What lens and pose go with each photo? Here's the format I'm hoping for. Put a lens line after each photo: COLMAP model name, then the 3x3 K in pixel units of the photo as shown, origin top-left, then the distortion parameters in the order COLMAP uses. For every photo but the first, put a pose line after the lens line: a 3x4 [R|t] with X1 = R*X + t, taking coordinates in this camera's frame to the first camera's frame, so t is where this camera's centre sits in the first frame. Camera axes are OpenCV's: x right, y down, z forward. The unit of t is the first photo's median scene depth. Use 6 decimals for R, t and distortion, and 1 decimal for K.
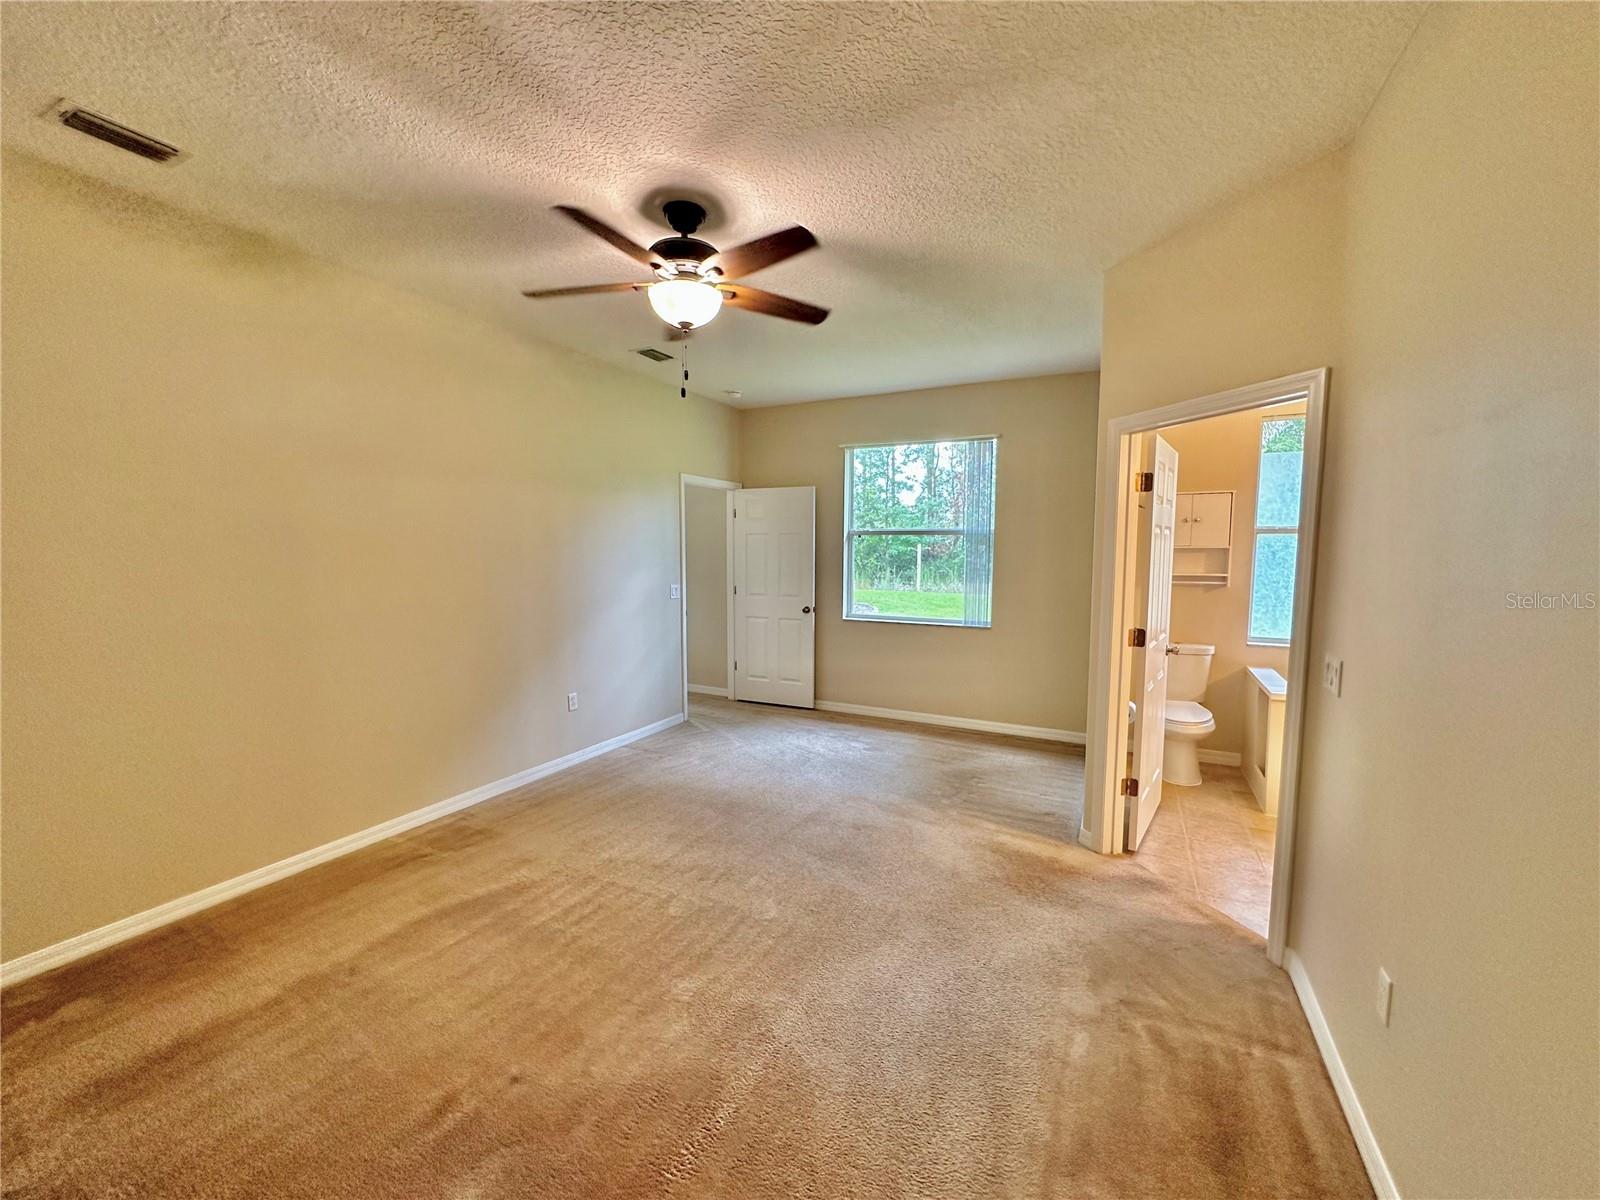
lens RADIAL K [[637.0, 0, 795.2], [0, 637.0, 601.5], [0, 0, 1]] dist [-0.000864, -0.000019]
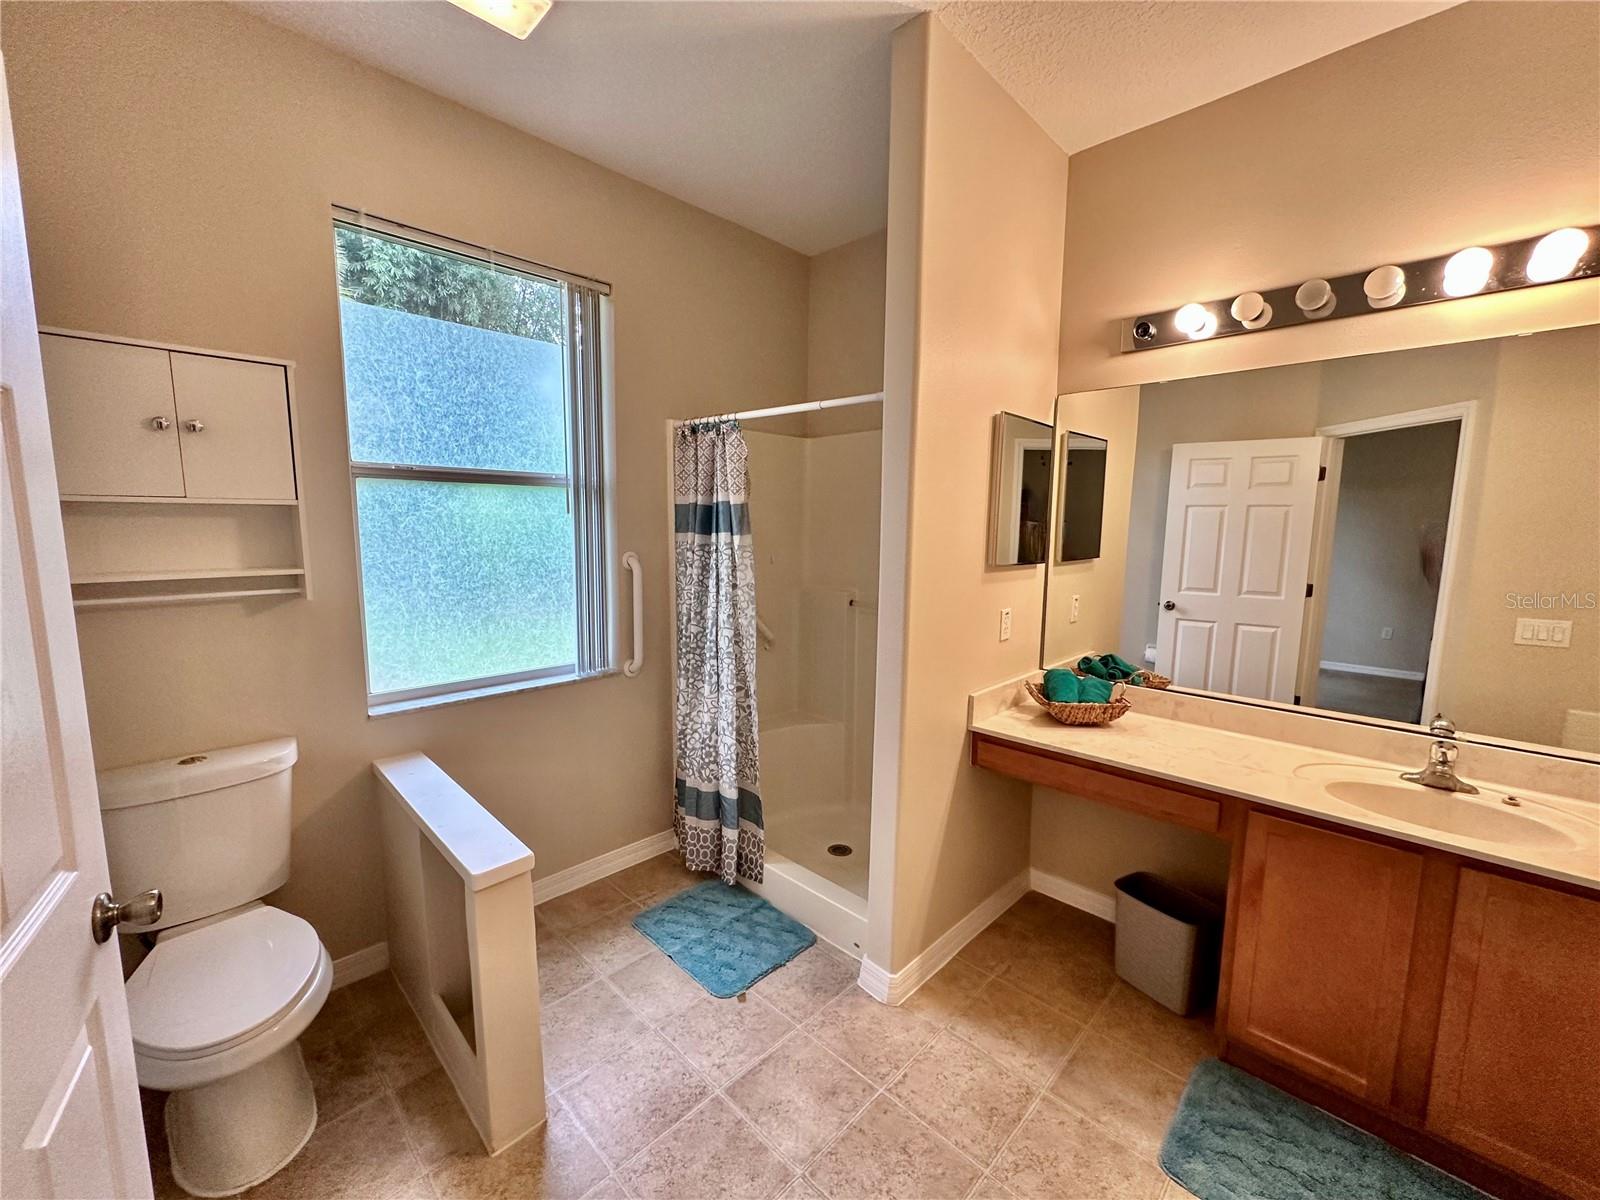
lens RADIAL K [[637.0, 0, 795.2], [0, 637.0, 601.5], [0, 0, 1]] dist [-0.000864, -0.000019]
pose [[0.297084, -0.117022, 0.947653, 0.376921], [0.075794, 0.992220, 0.098764, -0.039422], [-0.951838, 0.042485, 0.303643, 0.565792]]
